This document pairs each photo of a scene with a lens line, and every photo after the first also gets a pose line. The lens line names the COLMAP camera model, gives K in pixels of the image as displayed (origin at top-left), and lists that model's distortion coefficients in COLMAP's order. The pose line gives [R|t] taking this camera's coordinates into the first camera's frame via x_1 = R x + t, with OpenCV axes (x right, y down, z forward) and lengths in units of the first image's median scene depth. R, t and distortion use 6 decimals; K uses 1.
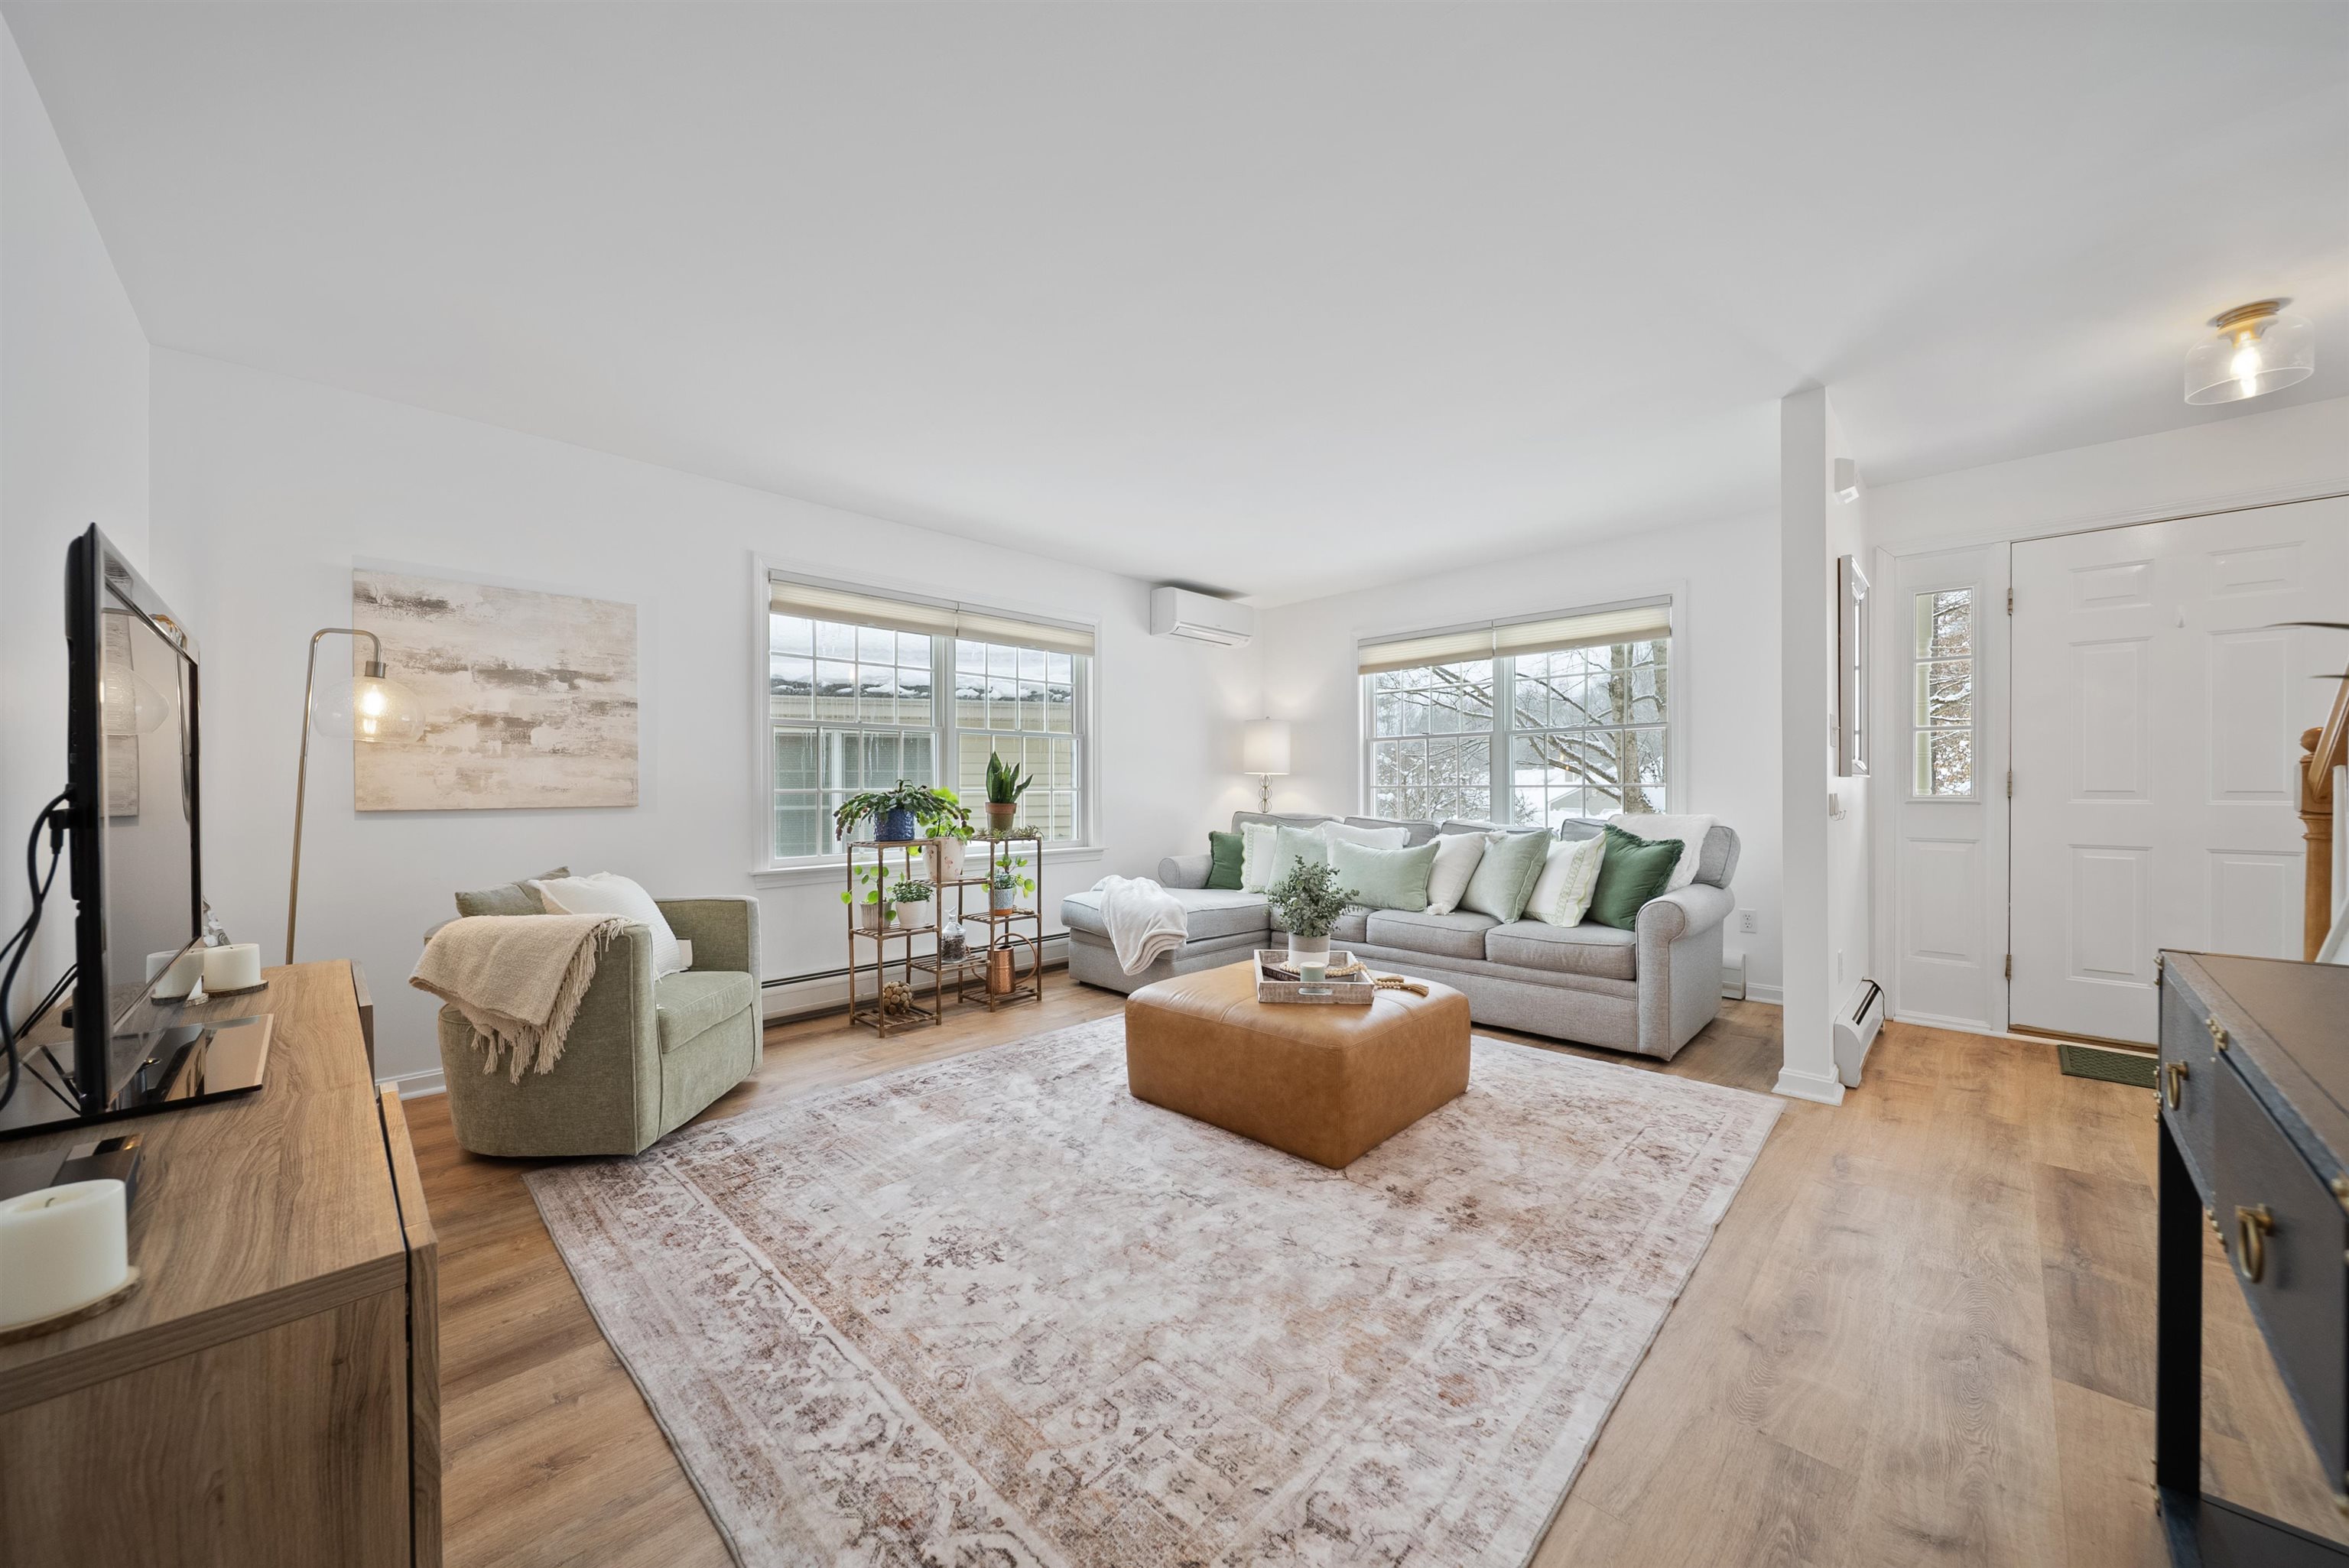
lens RADIAL K [[830.6, 0, 1172.2], [0, 830.6, 789.0], [0, 0, 1]] dist [0.001106, -0.002036]
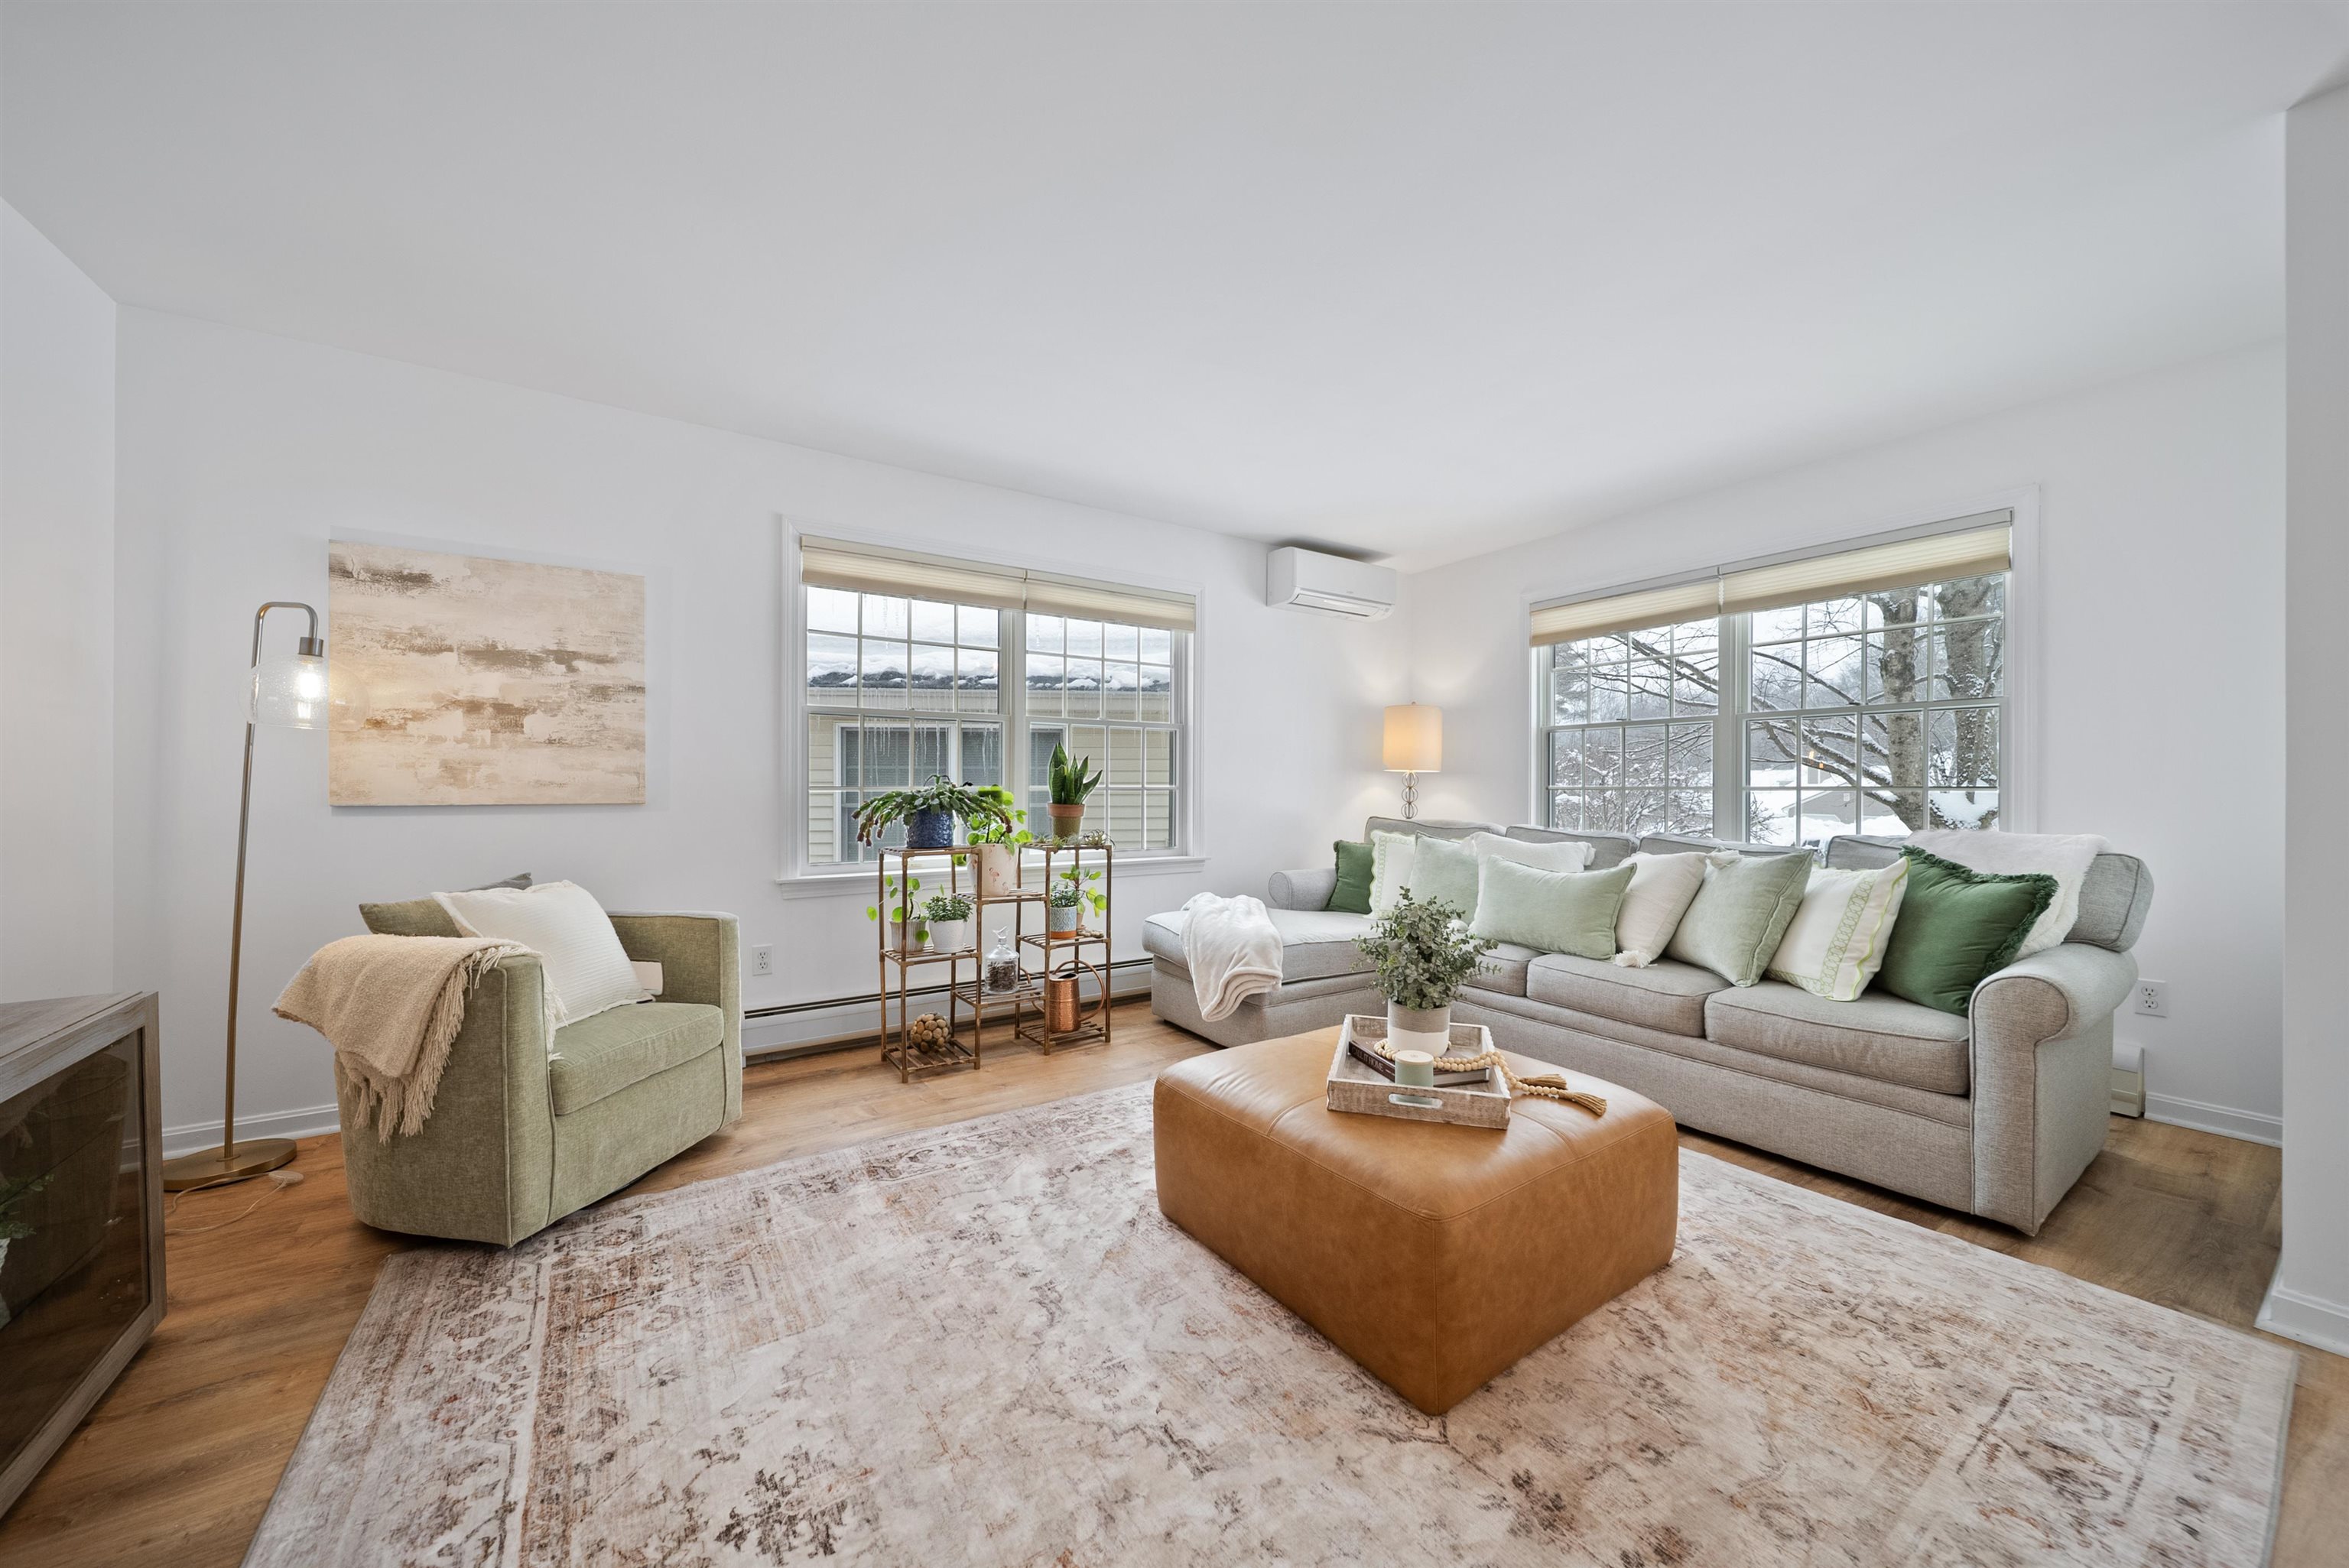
lens RADIAL K [[830.6, 0, 1172.2], [0, 830.6, 789.0], [0, 0, 1]] dist [0.001106, -0.002036]
pose [[0.978031, 0.007777, -0.208314, 0.101973], [-0.007416, 0.999969, 0.002515, -0.001555], [0.208327, -0.000915, 0.978059, 0.274497]]
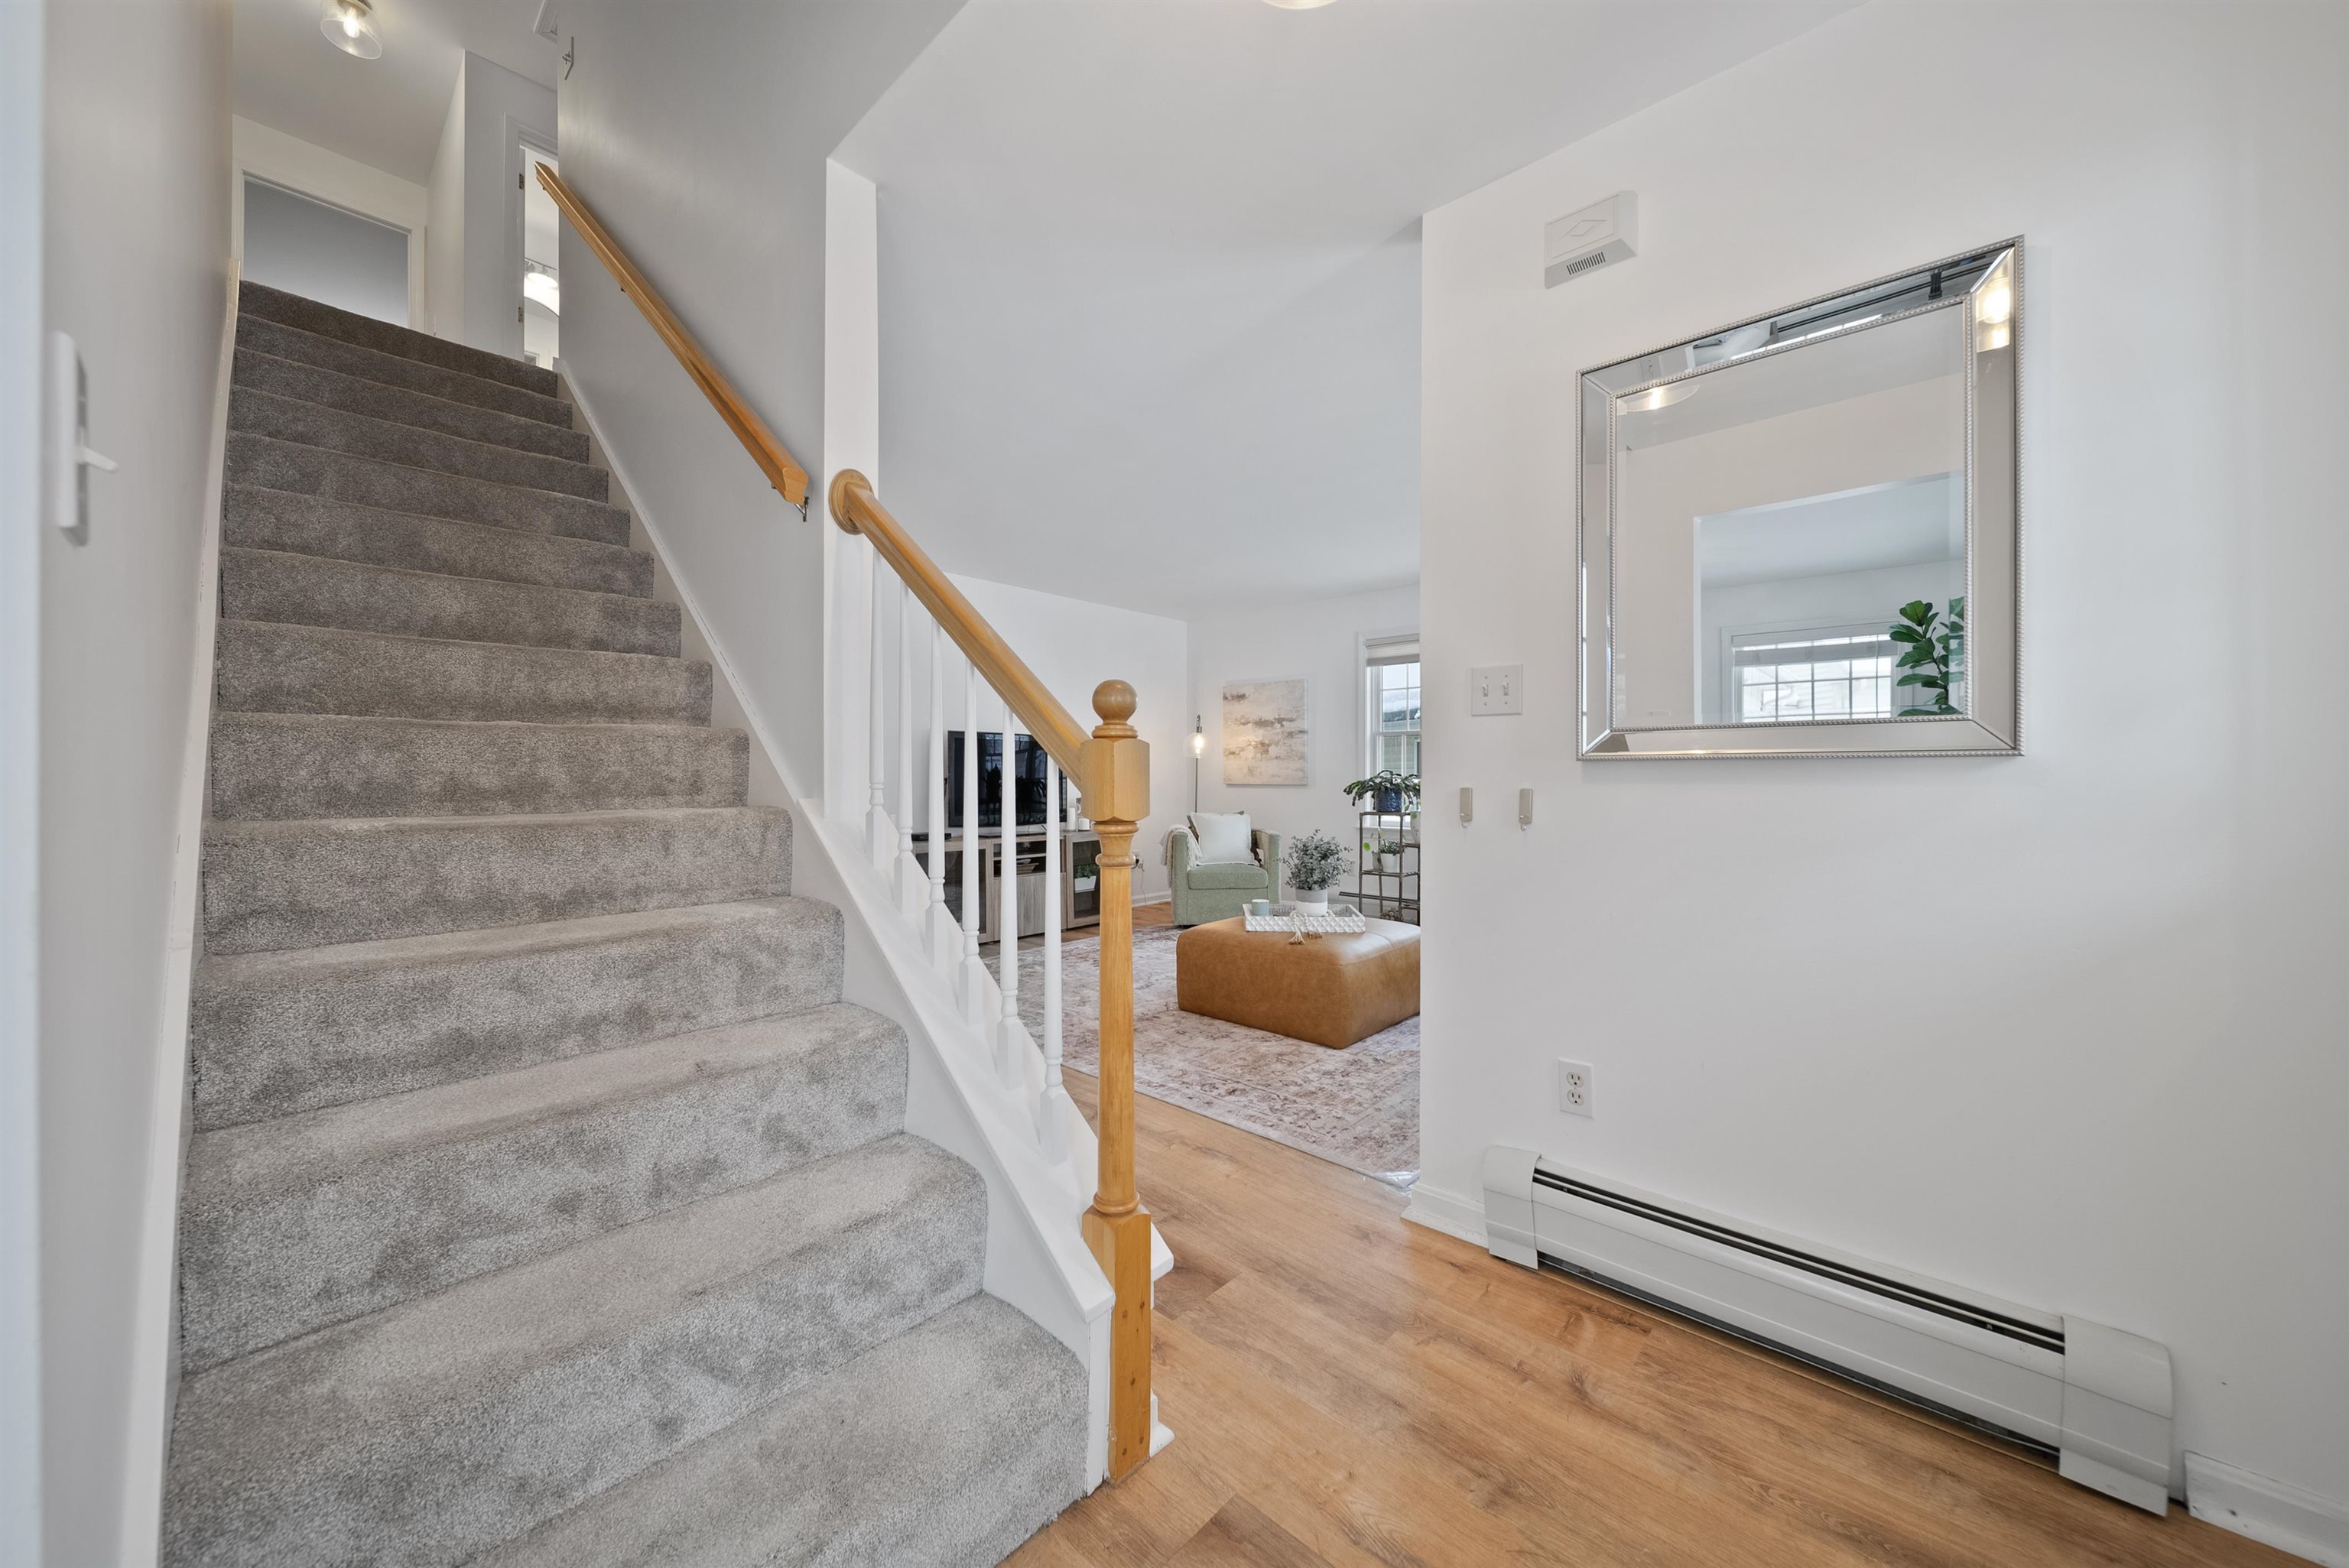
lens RADIAL K [[829.9, 0, 1175.1], [0, 829.9, 789.1], [0, 0, 1]] dist [0.000145, -0.000170]
pose [[0.031956, 0.018840, -0.999312, 1.376334], [-0.003484, 0.999818, 0.018738, -0.004547], [0.999483, 0.002883, 0.032016, 0.705893]]
